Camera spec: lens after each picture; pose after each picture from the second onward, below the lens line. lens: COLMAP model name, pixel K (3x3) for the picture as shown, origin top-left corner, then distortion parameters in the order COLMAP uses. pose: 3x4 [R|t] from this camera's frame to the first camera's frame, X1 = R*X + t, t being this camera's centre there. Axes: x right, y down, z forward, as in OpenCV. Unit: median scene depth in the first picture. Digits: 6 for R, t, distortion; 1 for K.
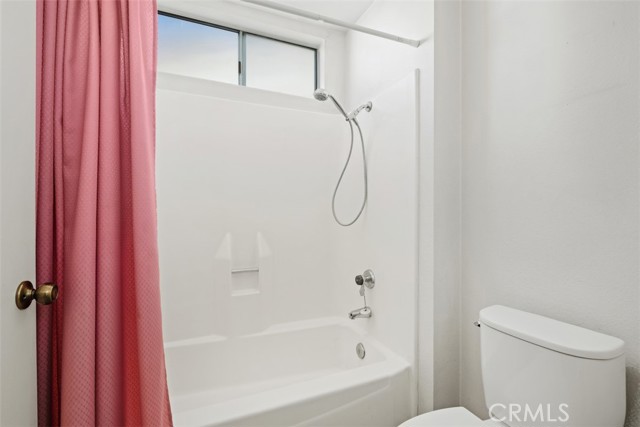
lens RADIAL K [[275.0, 0, 320.1], [0, 275.0, 212.8], [0, 0, 1]] dist [0.000818, -0.003152]
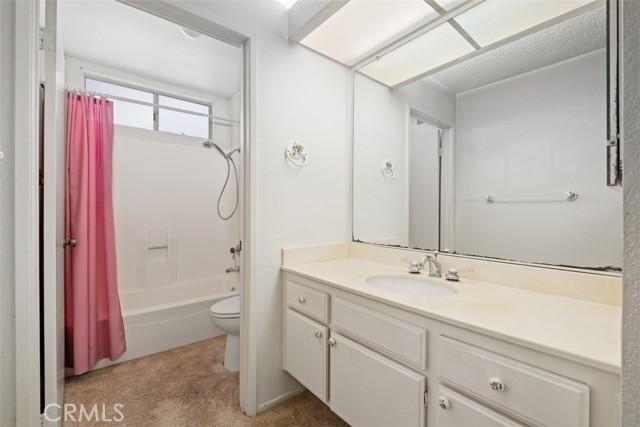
lens RADIAL K [[275.0, 0, 318.5], [0, 275.0, 211.3], [0, 0, 1]] dist [0.000818, -0.003152]
pose [[0.961118, 0.004110, 0.276106, 0.185066], [-0.003894, 0.999992, -0.001328, -0.000053], [-0.276109, 0.000201, 0.961126, -0.809082]]
